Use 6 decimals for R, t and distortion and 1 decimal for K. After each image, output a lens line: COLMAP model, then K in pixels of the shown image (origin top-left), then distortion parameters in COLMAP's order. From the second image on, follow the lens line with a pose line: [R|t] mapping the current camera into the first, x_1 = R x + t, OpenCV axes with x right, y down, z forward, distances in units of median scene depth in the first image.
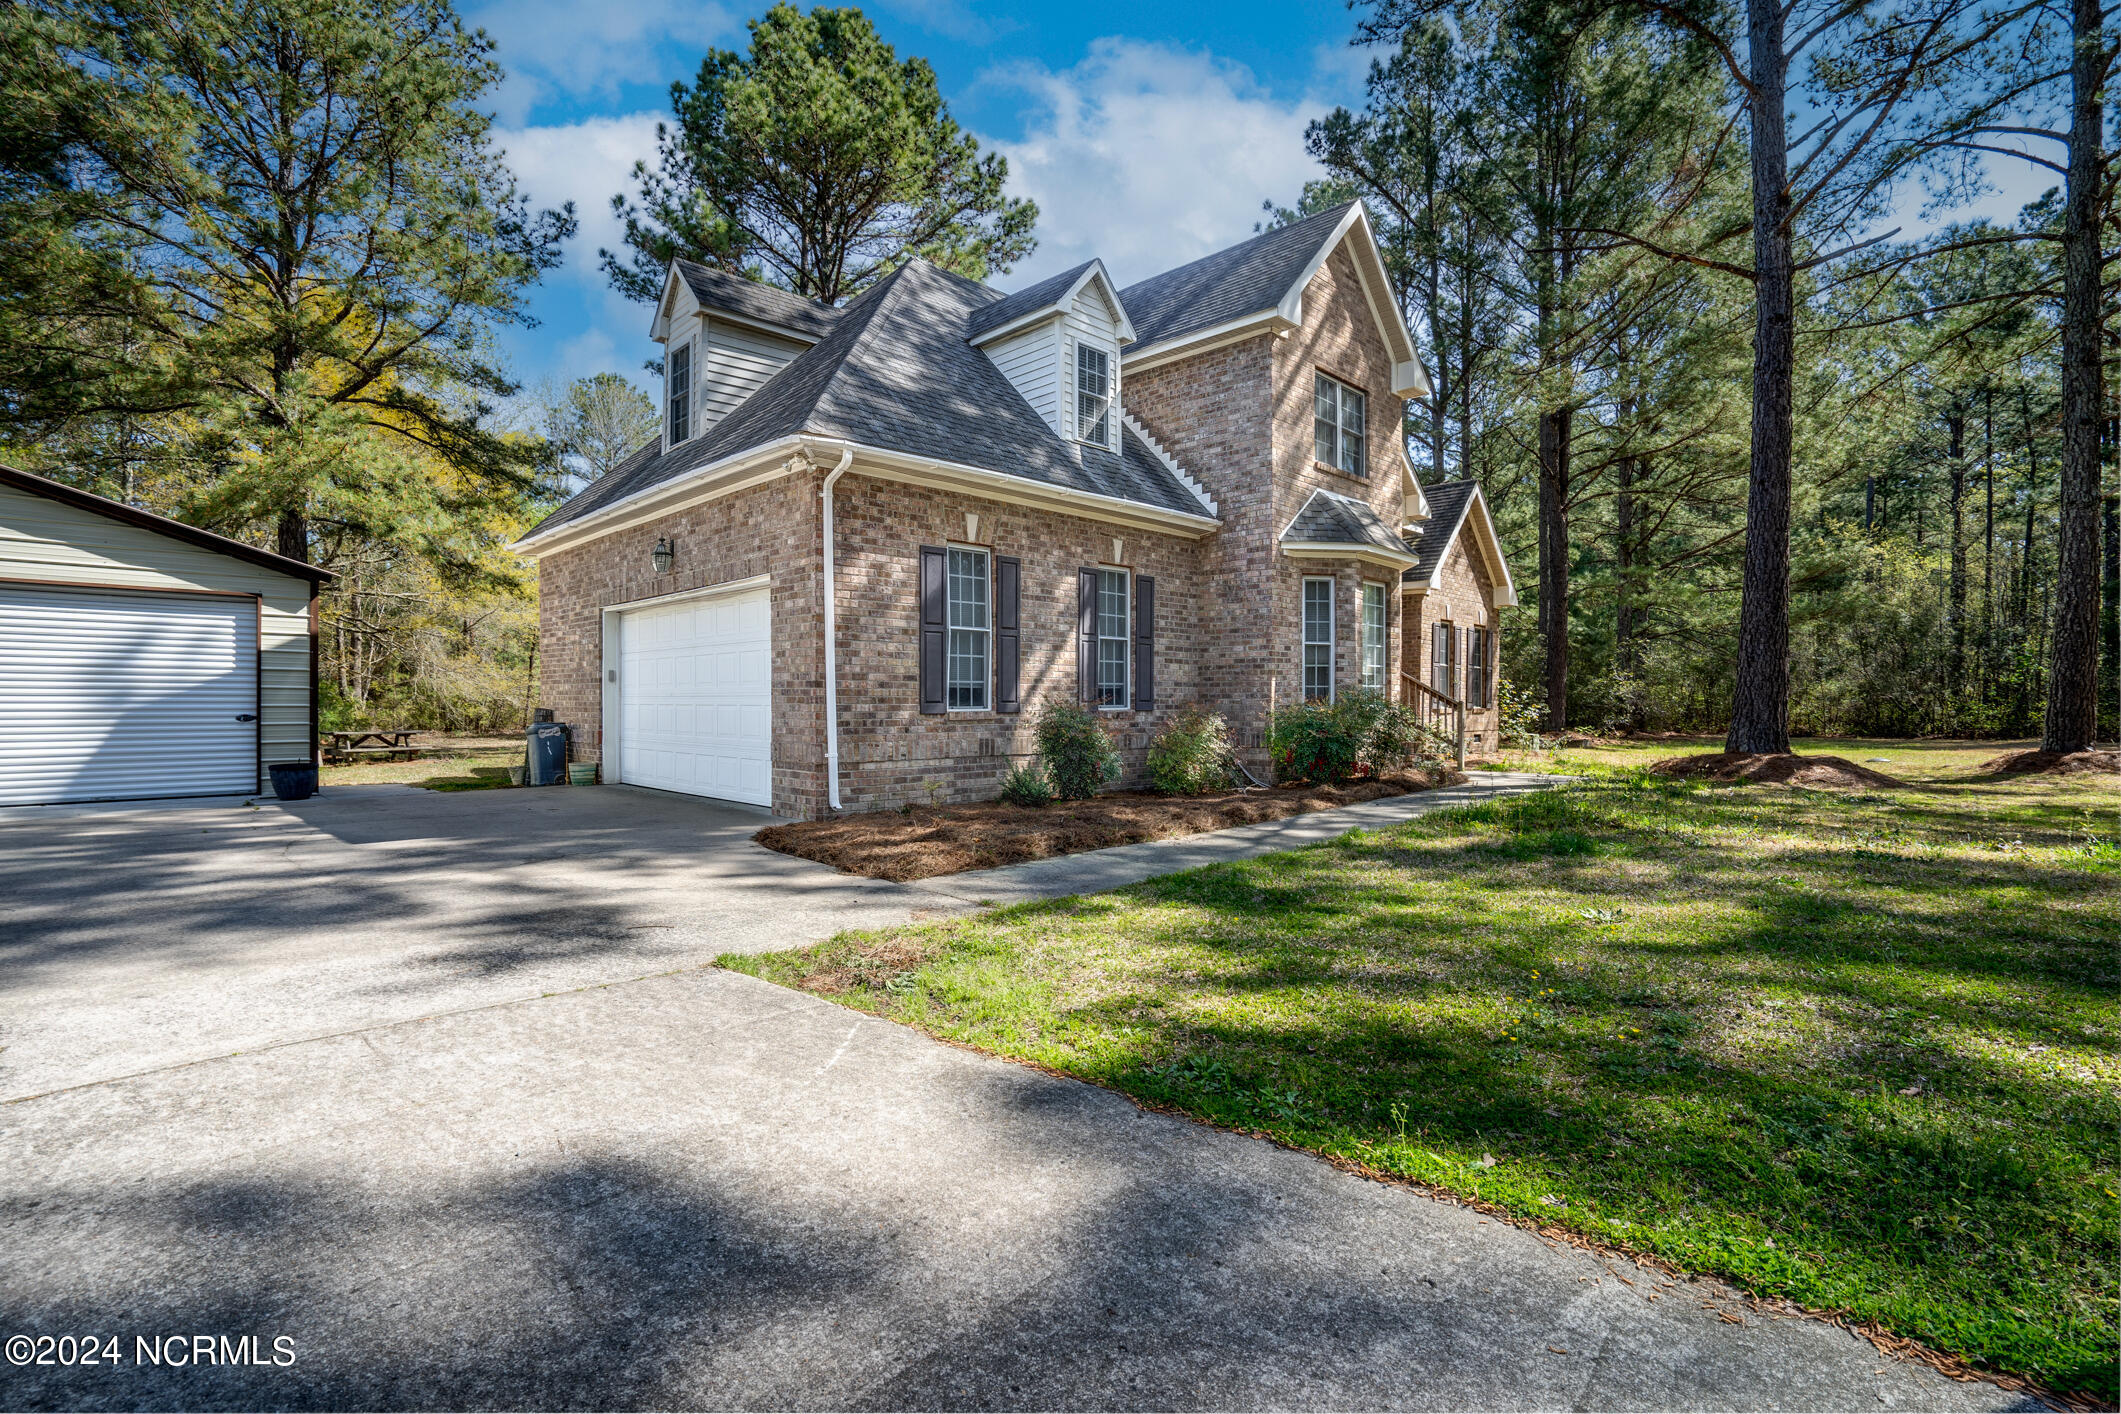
lens RADIAL K [[981.3, 0, 1060.5], [0, 981.3, 707.0], [0, 0, 1]] dist [-0.025043, 0.001147]
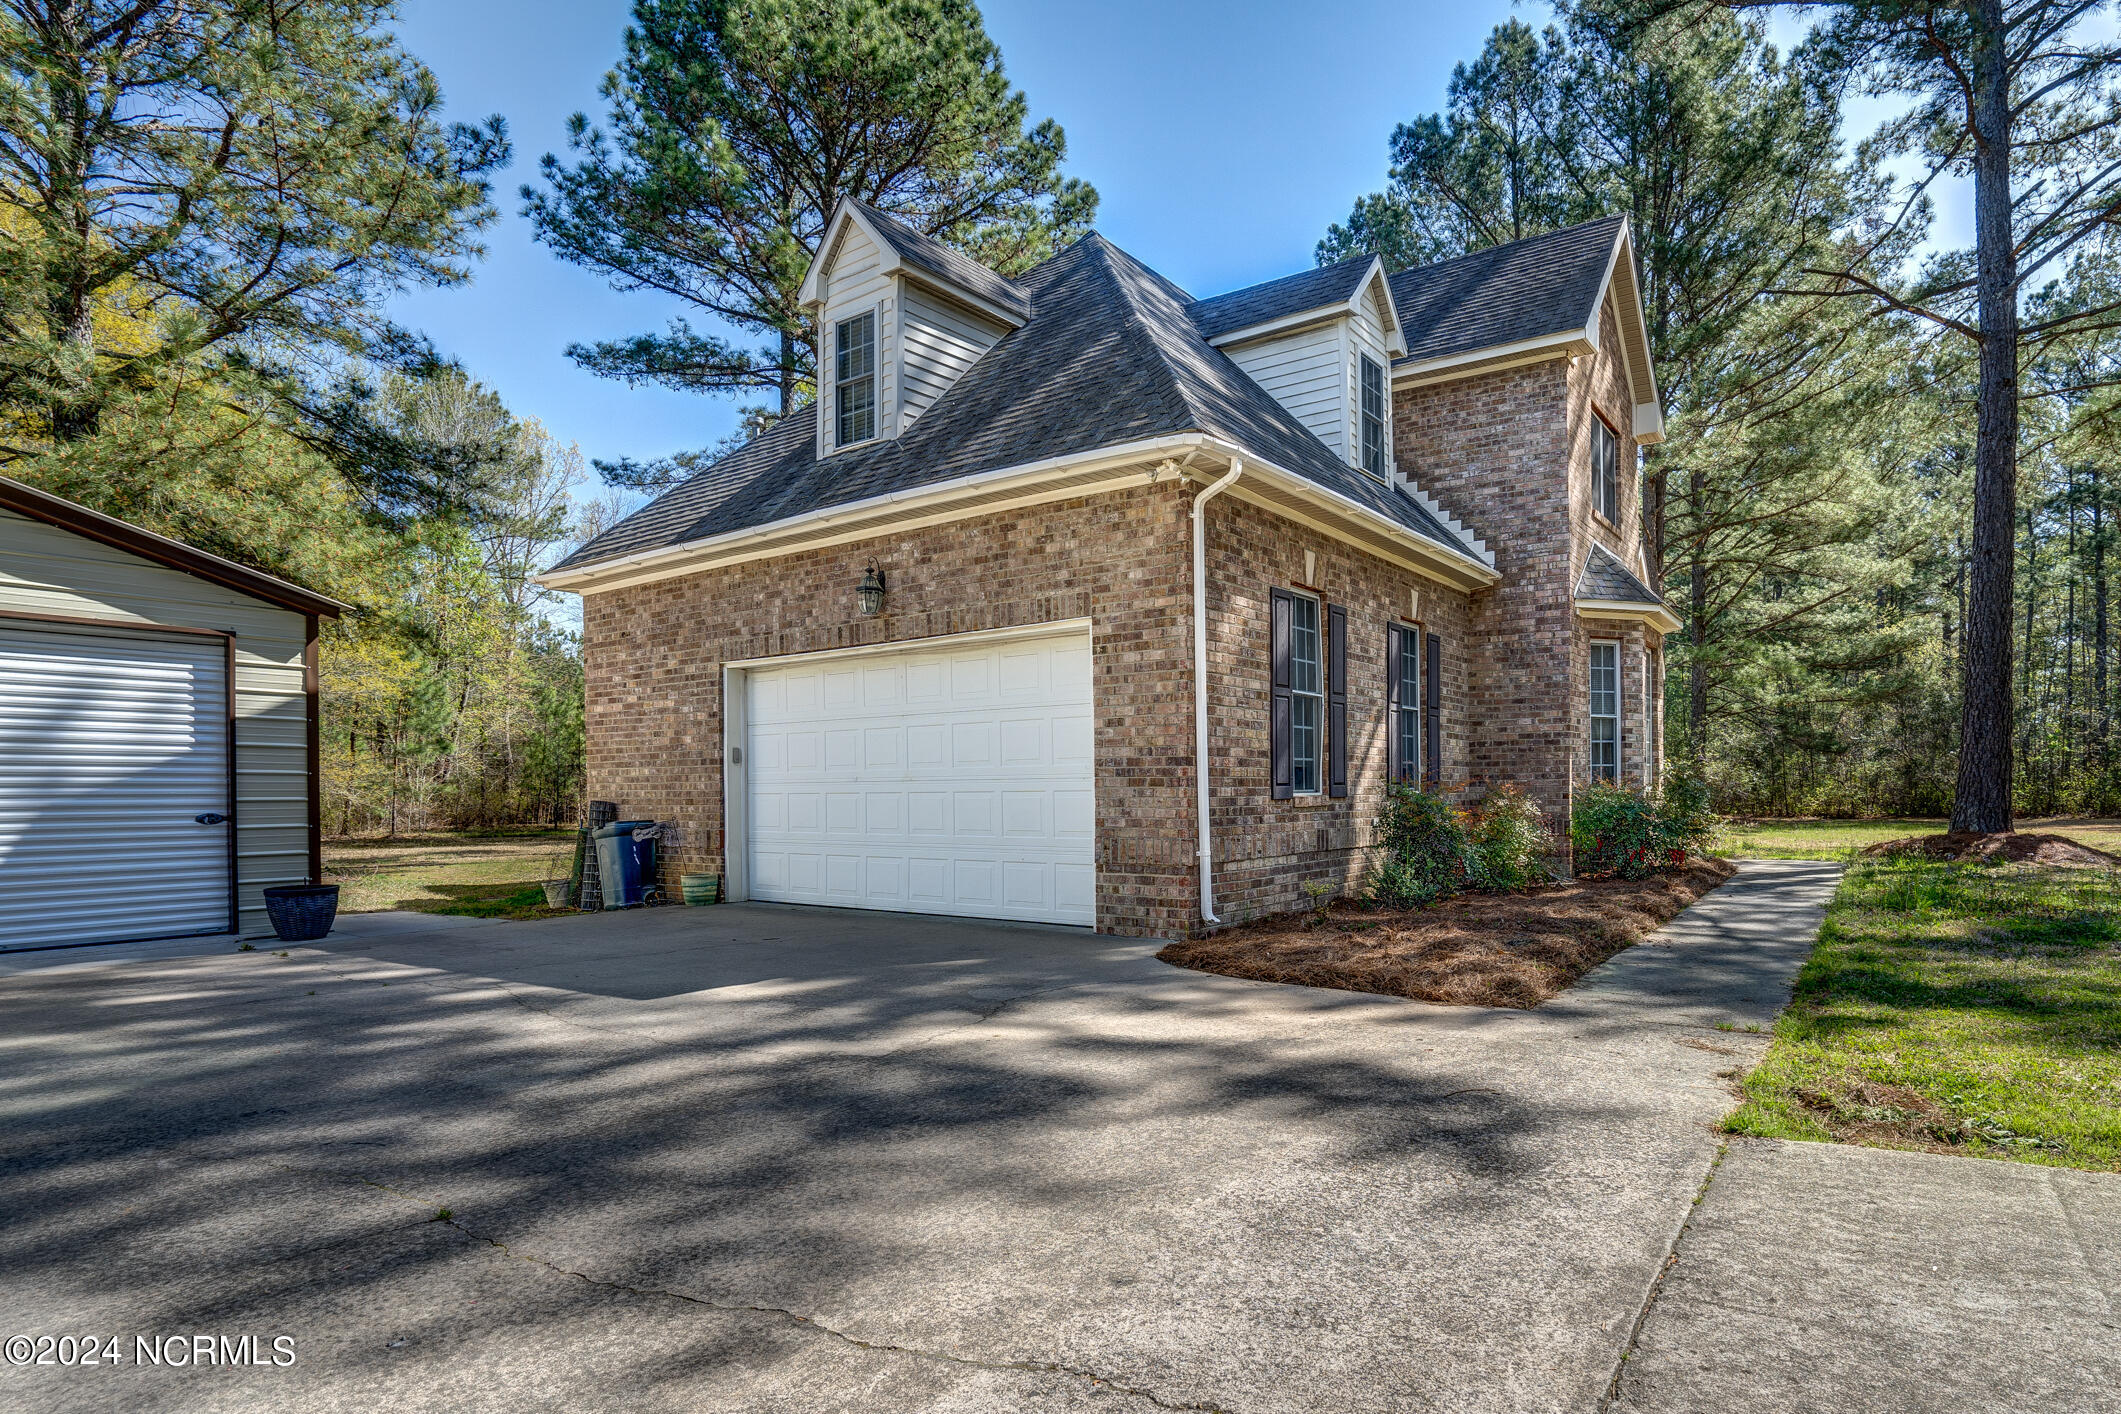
lens RADIAL K [[1115.9, 0, 1064.1], [0, 1115.9, 809.8], [0, 0, 1]] dist [-0.031395, 0.009536]
pose [[0.975797, -0.012923, 0.218295, -0.434861], [0.010923, 0.999887, 0.010368, 0.003748], [-0.218404, -0.007733, 0.975828, 0.134062]]
